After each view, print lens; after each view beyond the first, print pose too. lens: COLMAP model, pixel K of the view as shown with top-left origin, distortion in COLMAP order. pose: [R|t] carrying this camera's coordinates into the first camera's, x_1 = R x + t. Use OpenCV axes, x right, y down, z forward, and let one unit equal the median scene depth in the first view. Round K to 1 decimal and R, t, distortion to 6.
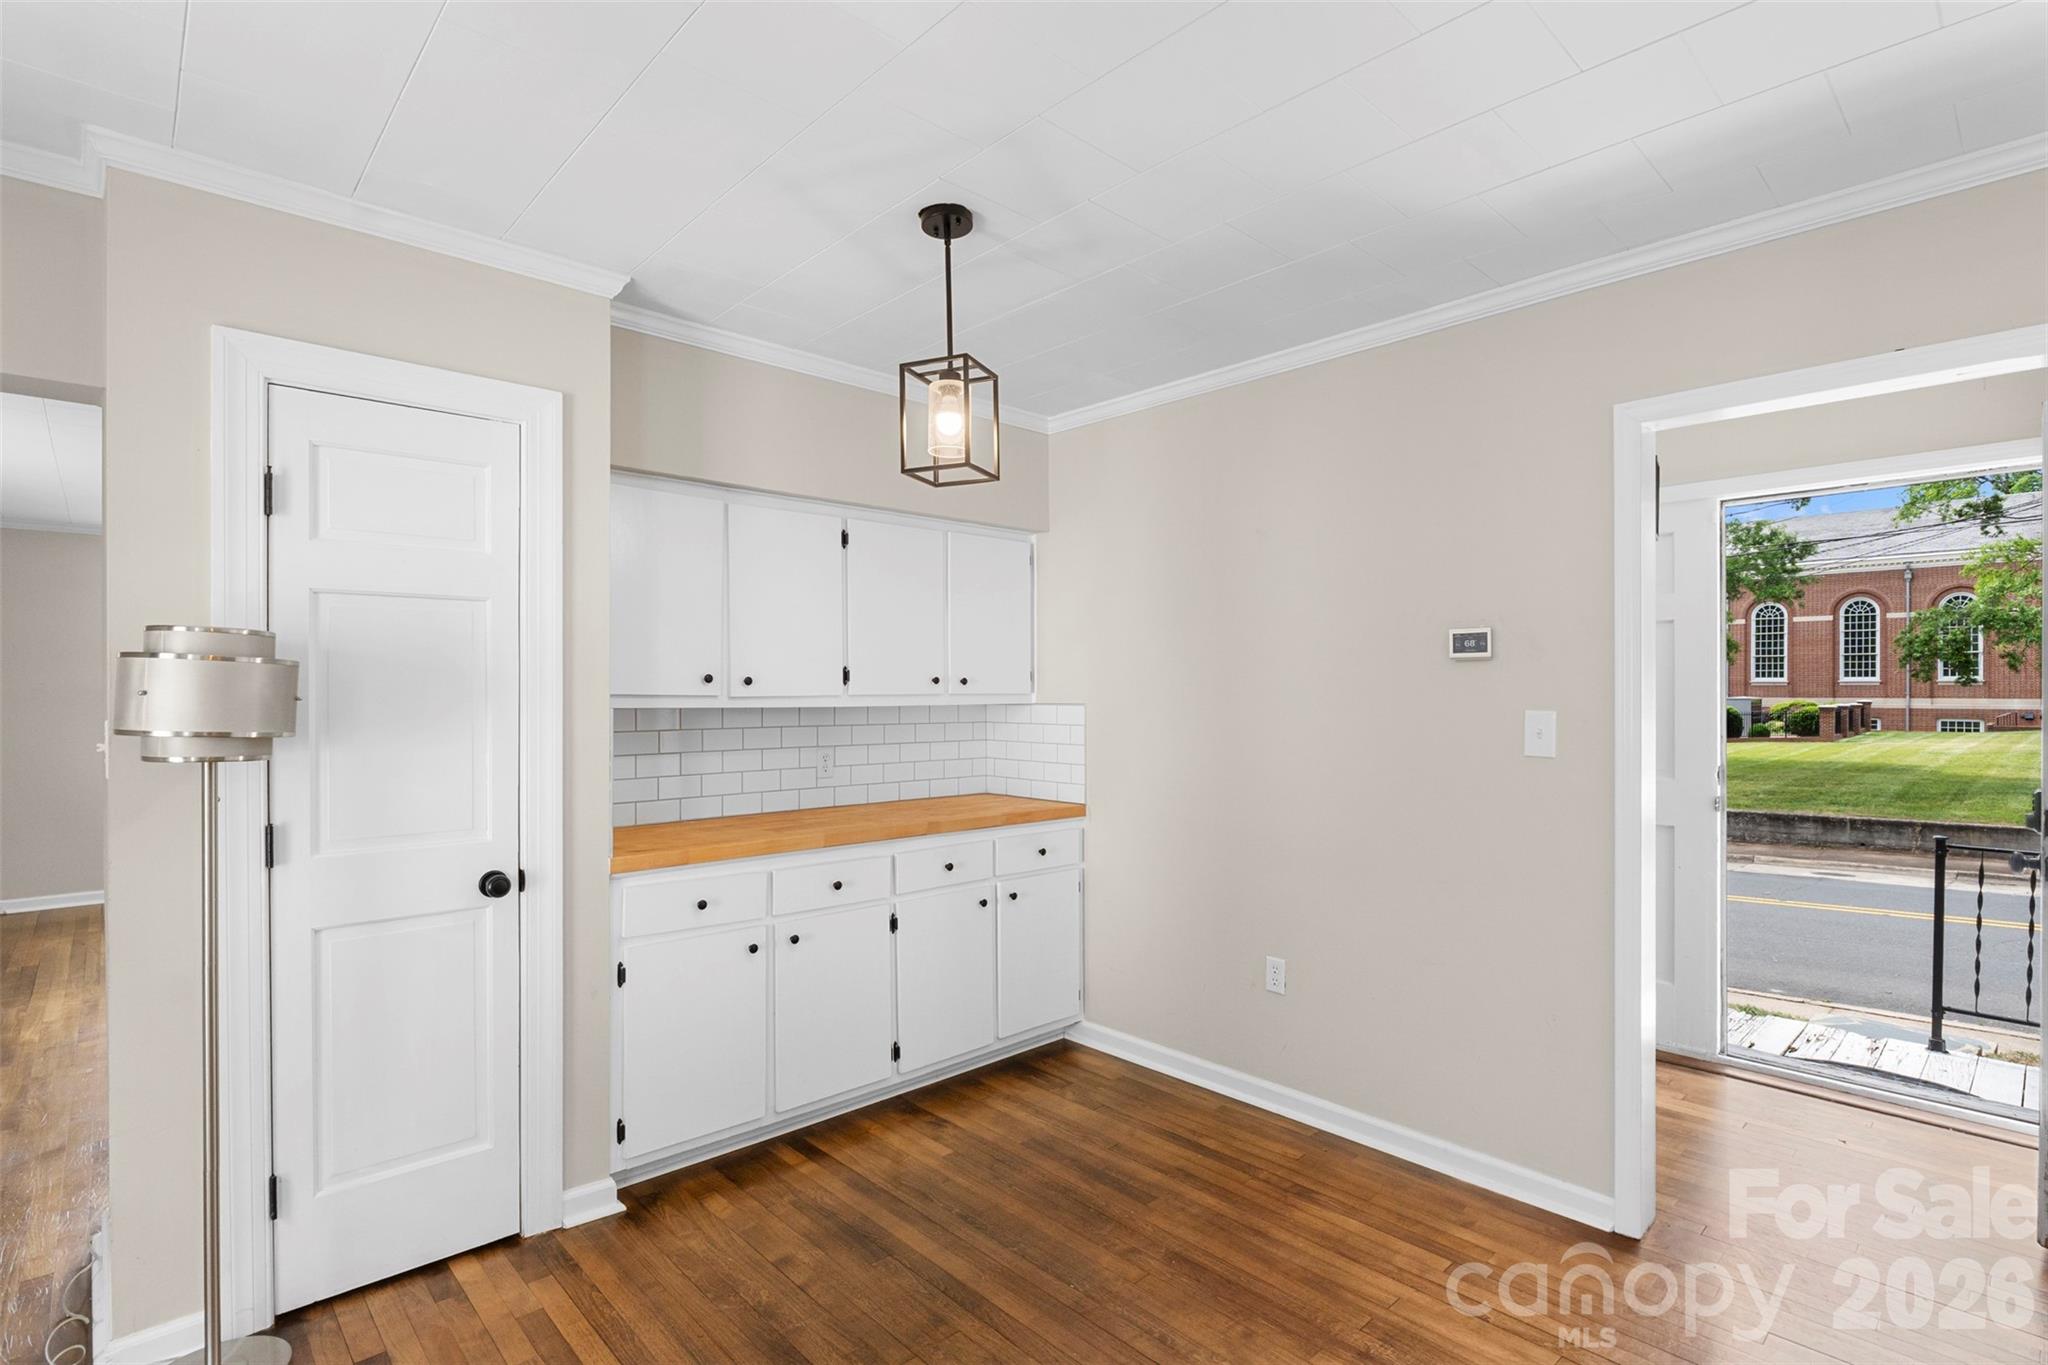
lens RADIAL K [[979.6, 0, 1010.4], [0, 979.6, 680.0], [0, 0, 1]] dist [-0.005981, -0.000627]
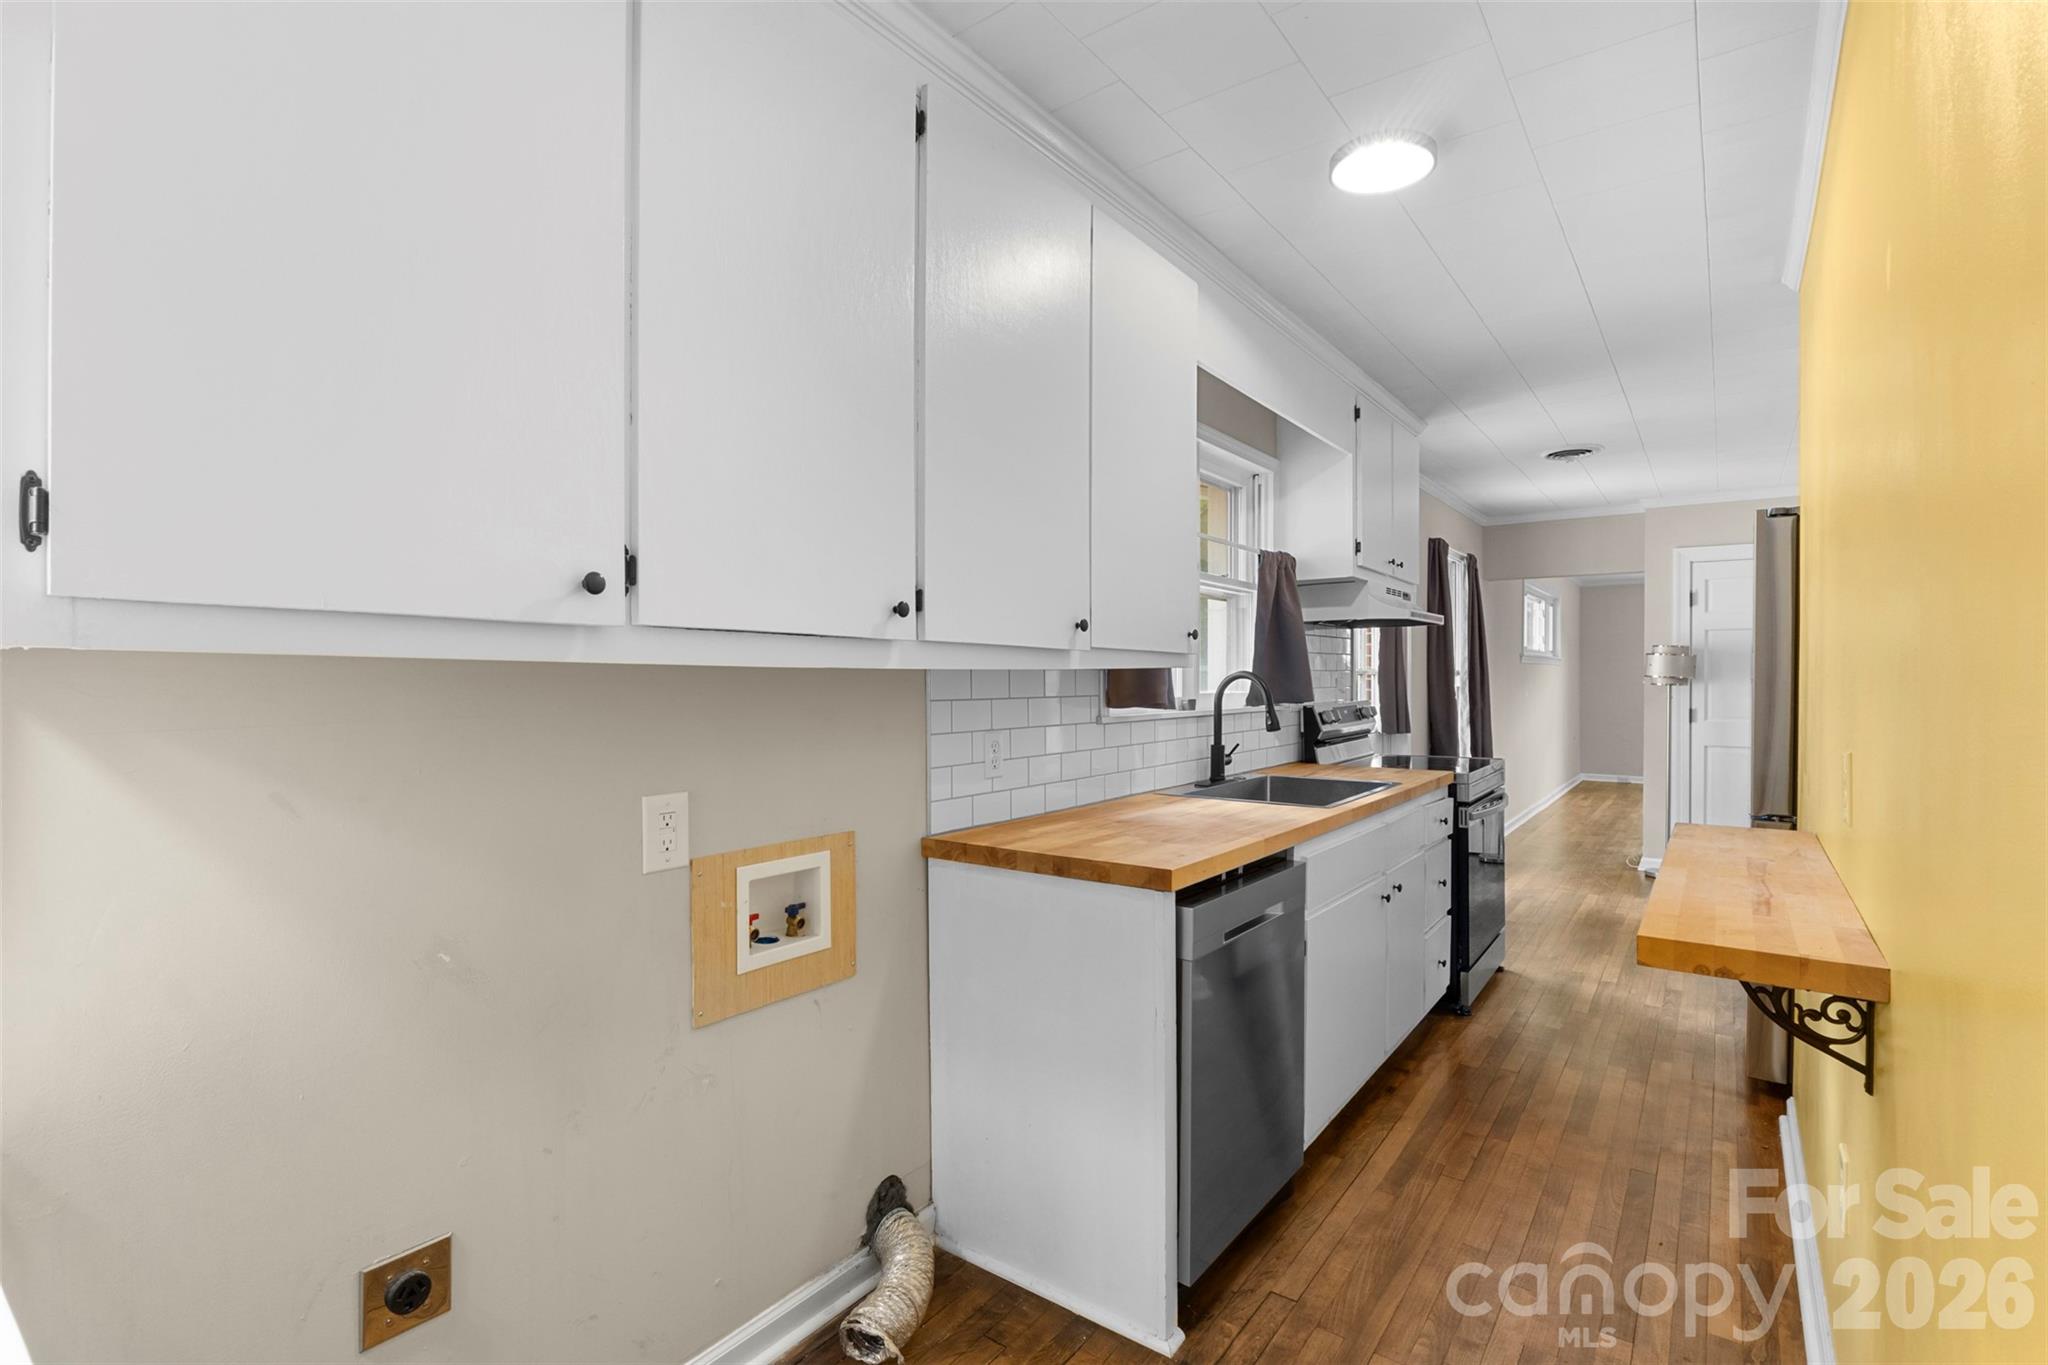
lens RADIAL K [[958.7, 0, 1024.0], [0, 958.7, 682.5], [0, 0, 1]] dist [-0.000656, -0.000059]
pose [[0.195098, 0.011418, -0.980717, 1.431640], [0.005169, 0.999906, 0.012669, 0.014852], [0.980770, -0.007542, 0.195021, -1.313364]]
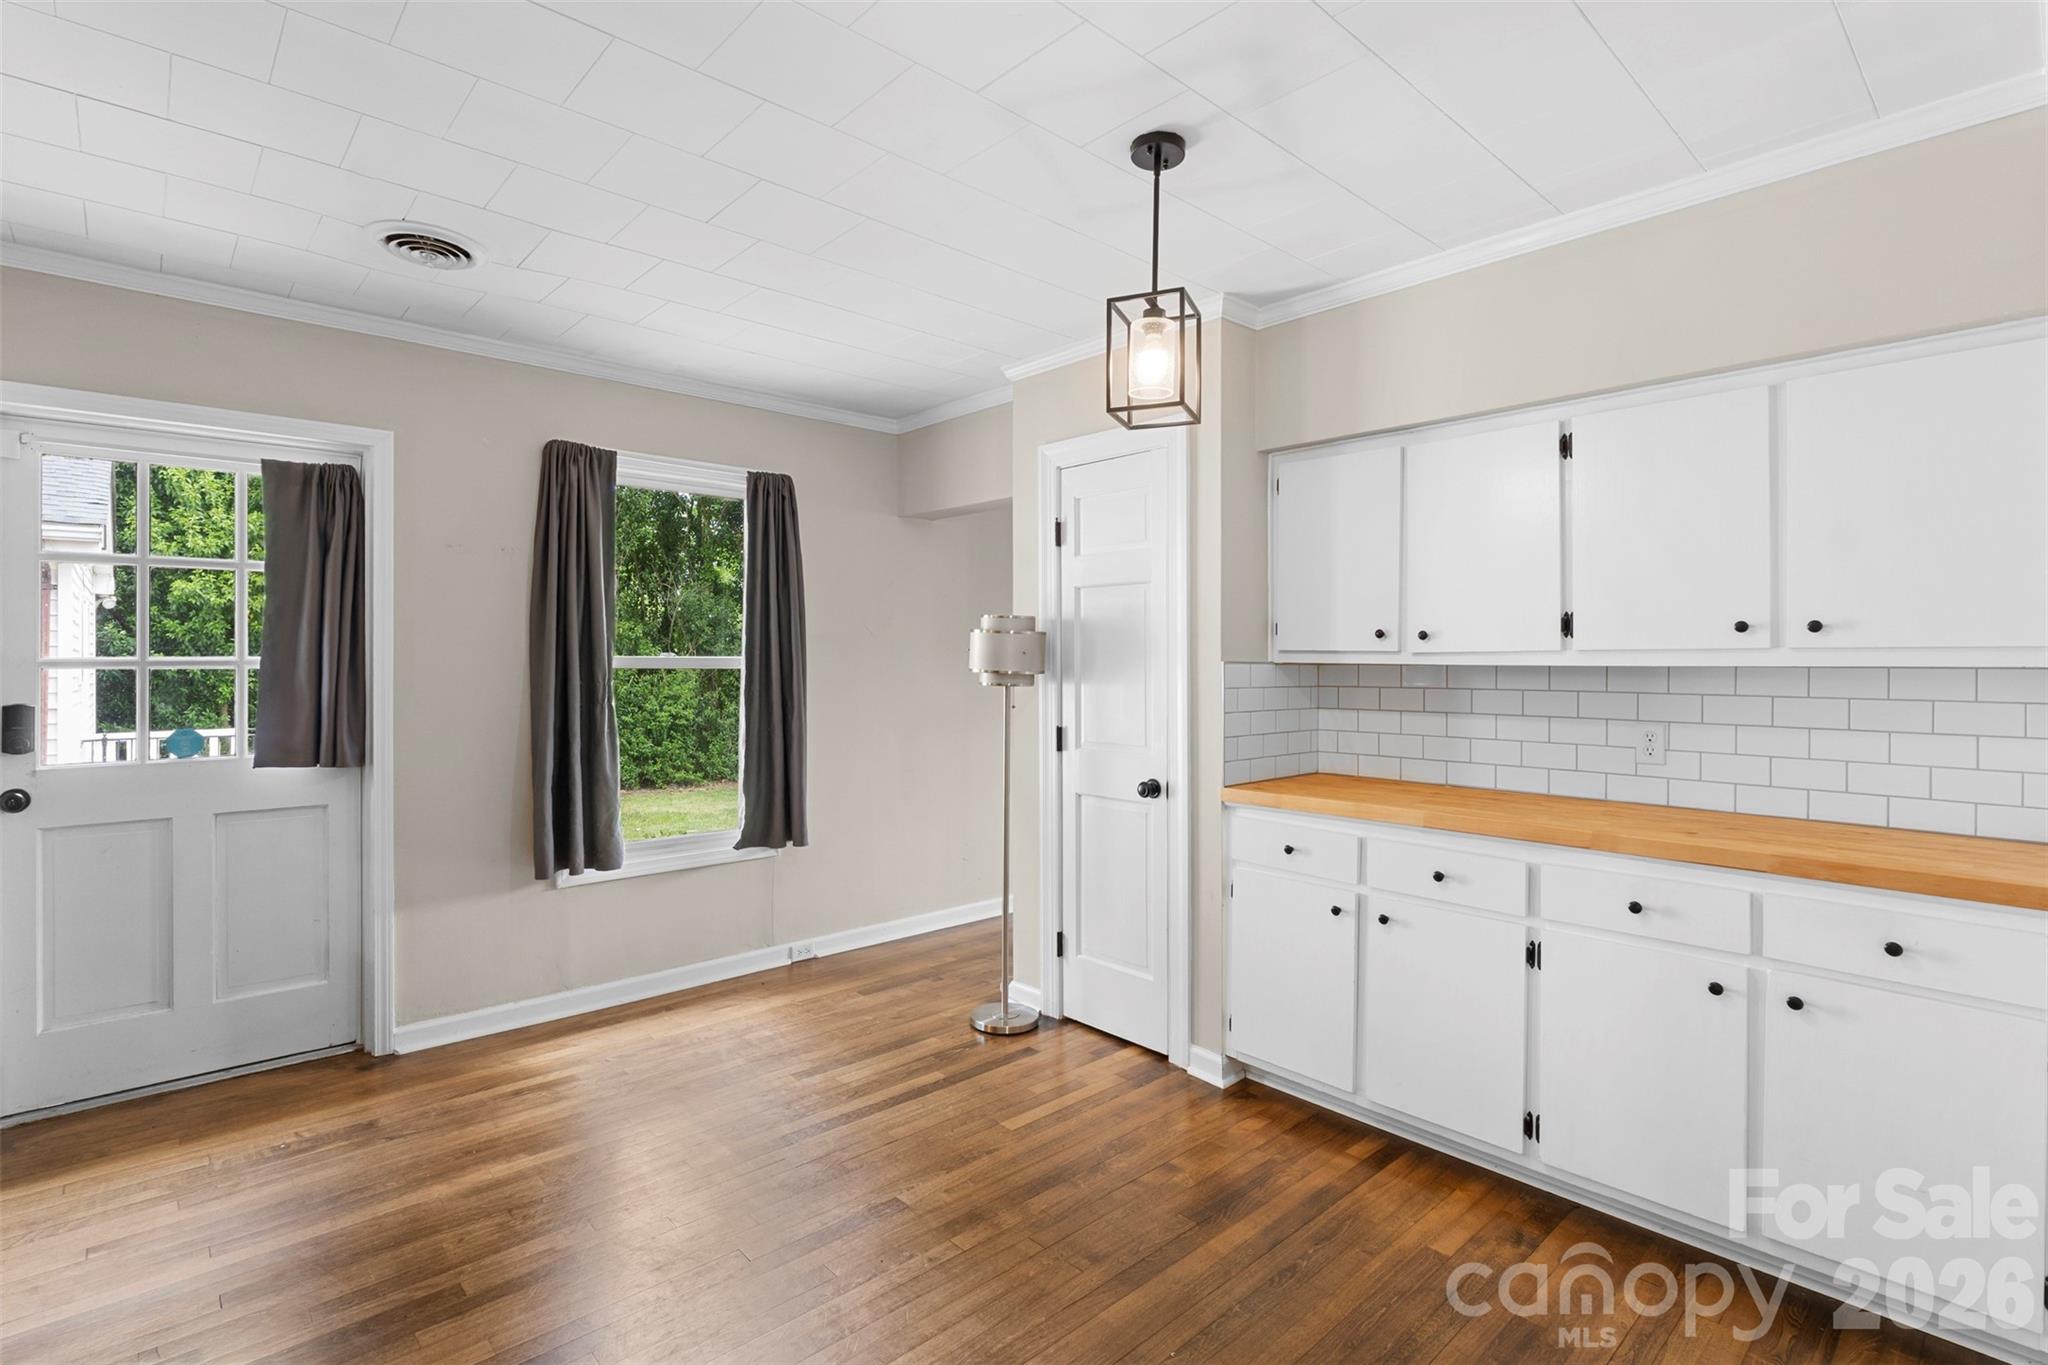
lens RADIAL K [[973.5, 0, 1025.8], [0, 973.5, 648.8], [0, 0, 1]] dist [-0.000861, -0.000185]
pose [[0.000767, -0.011317, -0.999936, 0.785396], [0.009914, 0.999887, -0.011309, 0.024724], [0.999951, -0.009905, 0.000879, 0.770221]]
